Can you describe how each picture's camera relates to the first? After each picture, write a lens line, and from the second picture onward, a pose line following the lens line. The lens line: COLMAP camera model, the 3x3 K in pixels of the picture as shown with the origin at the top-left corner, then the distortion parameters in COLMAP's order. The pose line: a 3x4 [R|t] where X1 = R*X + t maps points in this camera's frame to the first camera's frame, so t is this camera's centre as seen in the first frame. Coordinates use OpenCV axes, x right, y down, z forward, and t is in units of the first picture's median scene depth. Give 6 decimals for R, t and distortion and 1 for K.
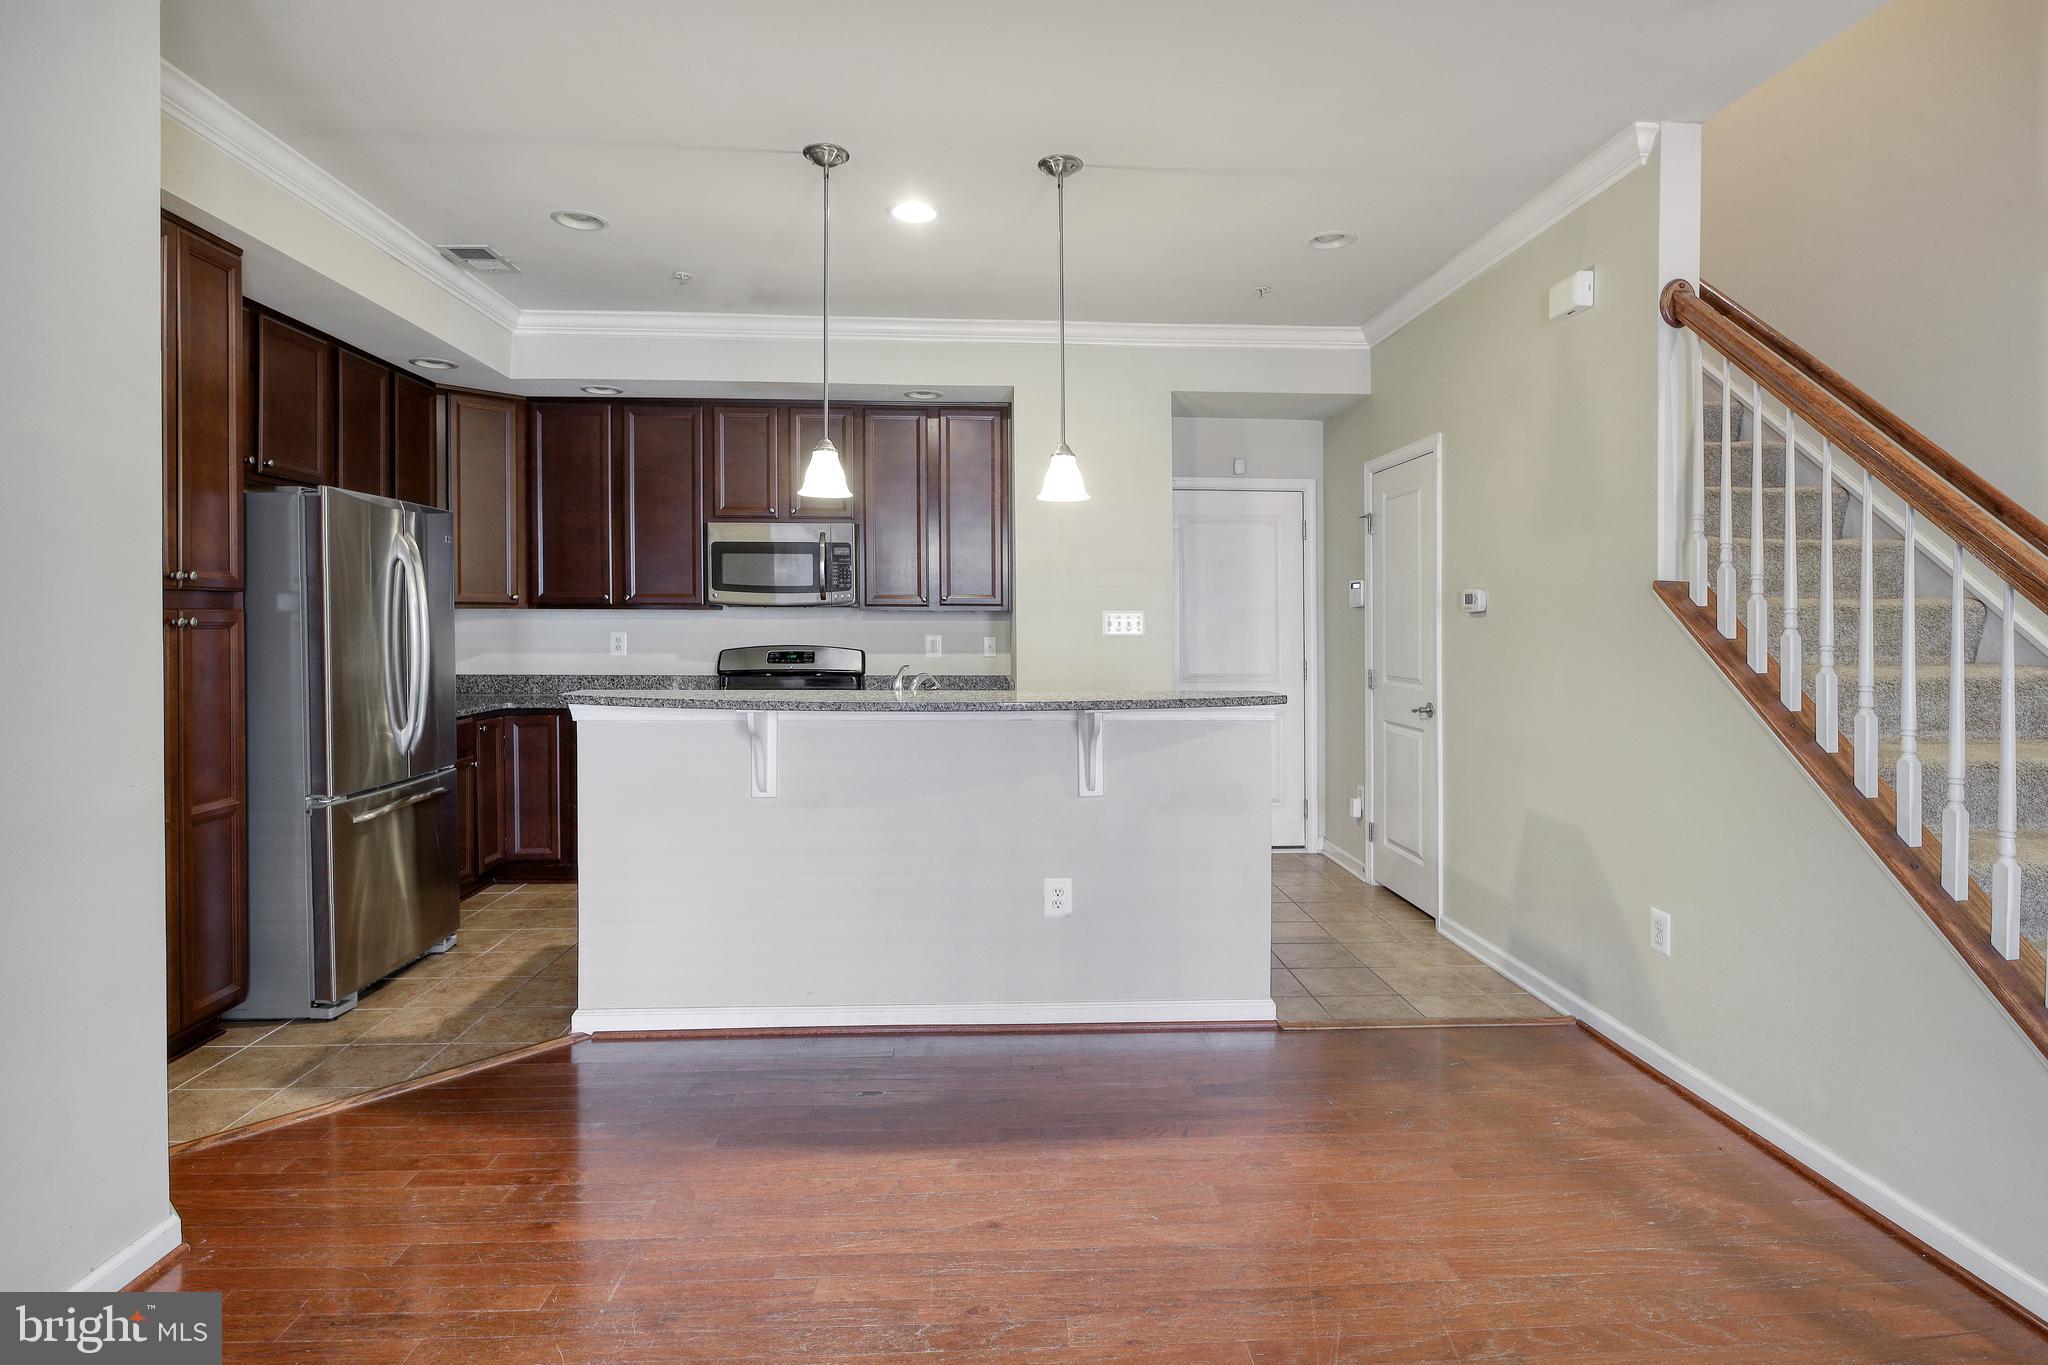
lens RADIAL K [[1086.5, 0, 1053.0], [0, 1086.5, 620.4], [0, 0, 1]] dist [0.000694, -0.008883]
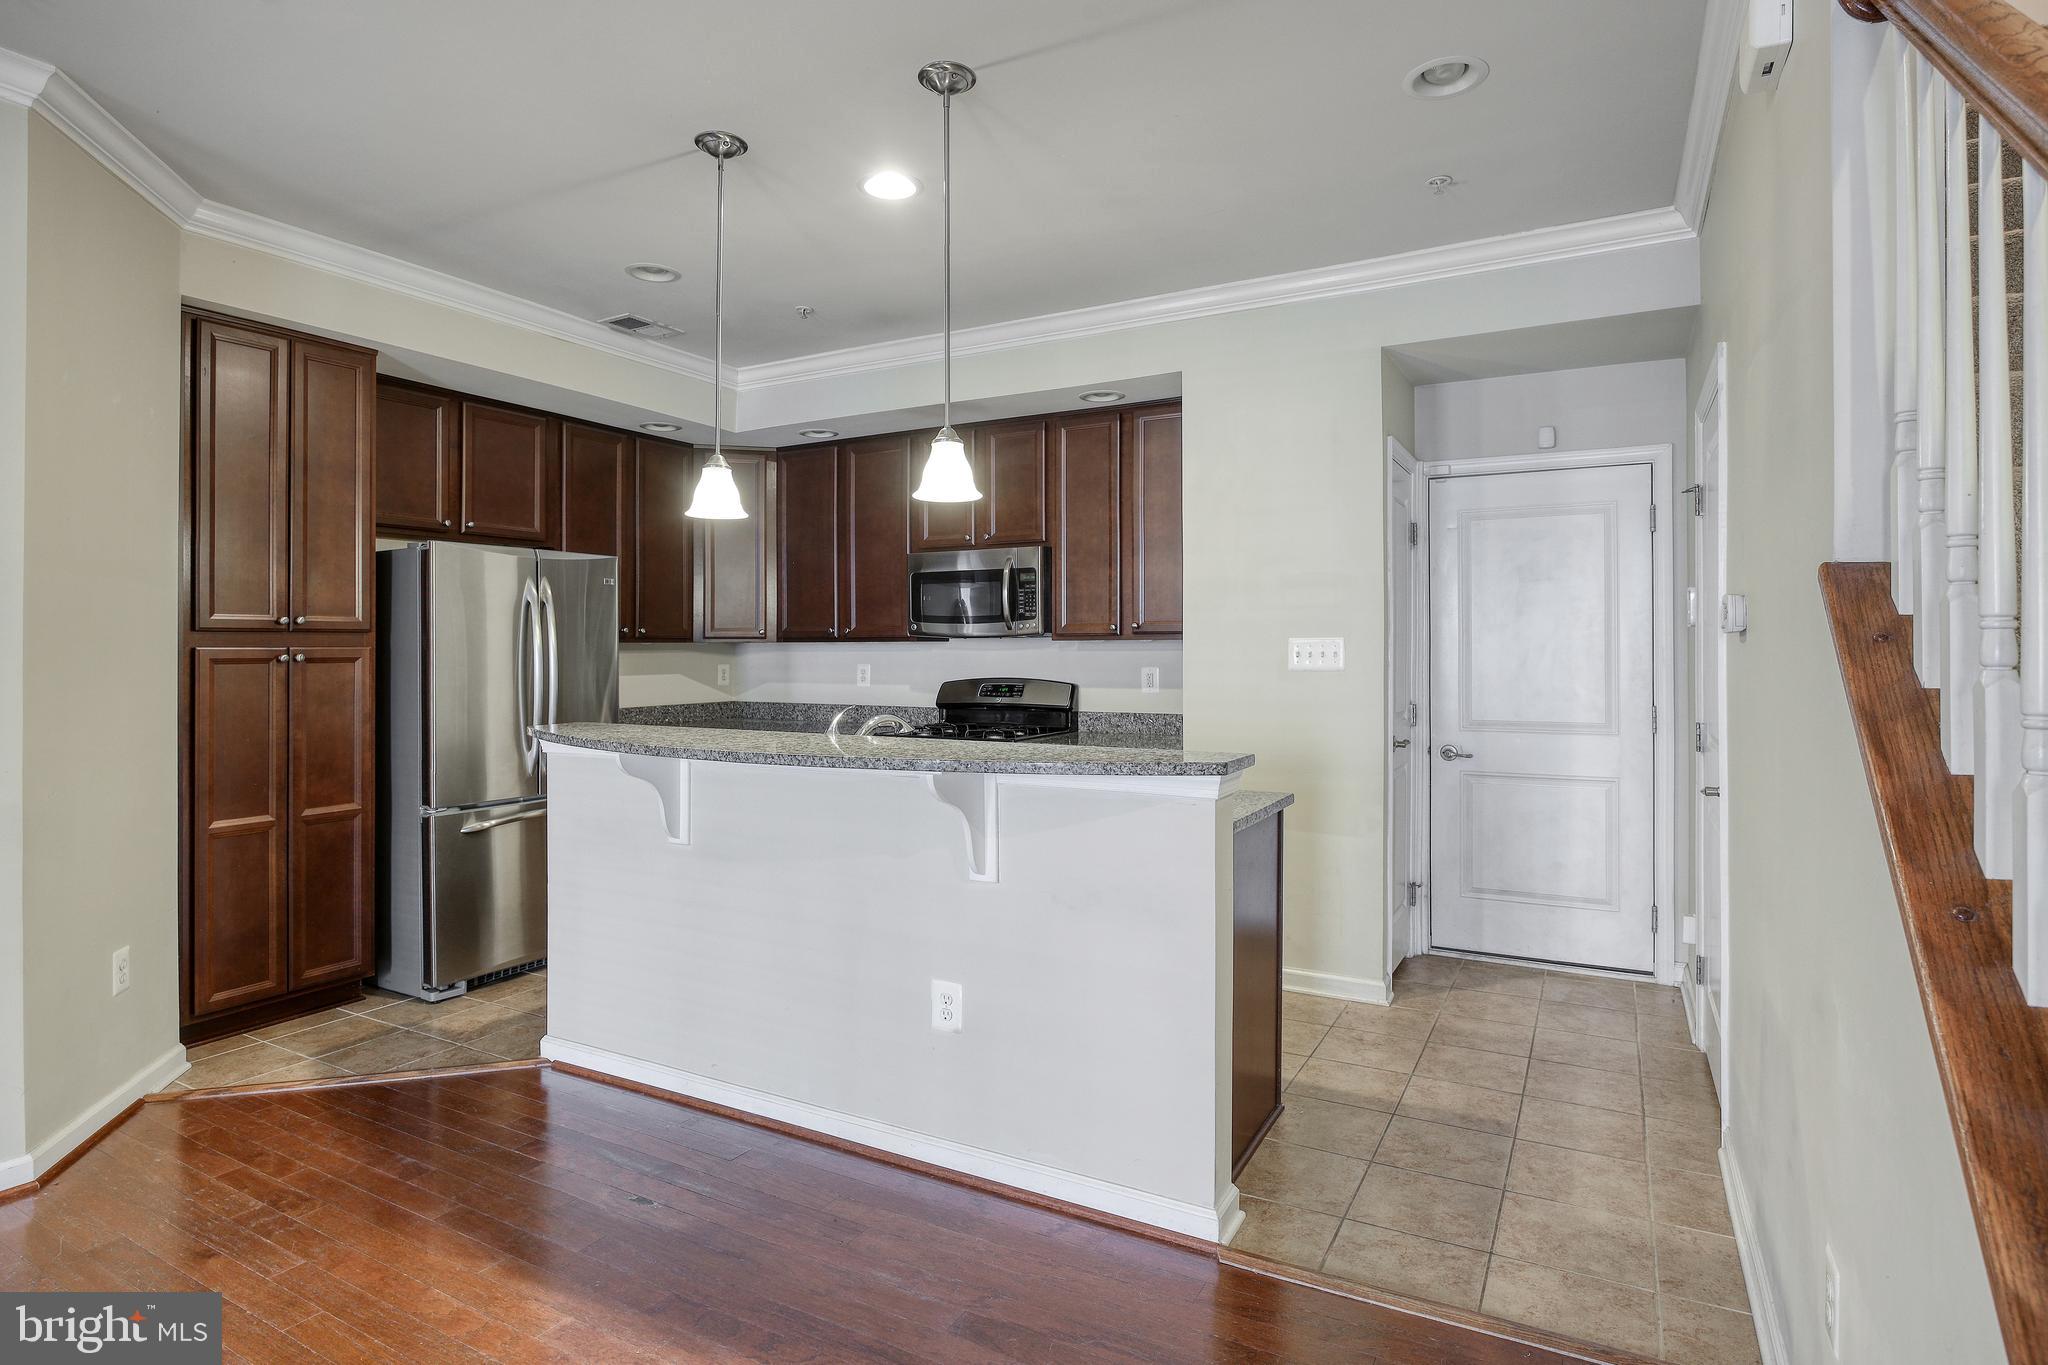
lens RADIAL K [[1070.3, 0, 989.8], [0, 1070.3, 628.2], [0, 0, 1]] dist [-0.015564, -0.000397]
pose [[0.842316, -0.017928, -0.538686, 0.306571], [0.007147, 0.999730, -0.022097, -0.000065], [0.538937, 0.014763, 0.842217, 0.247836]]
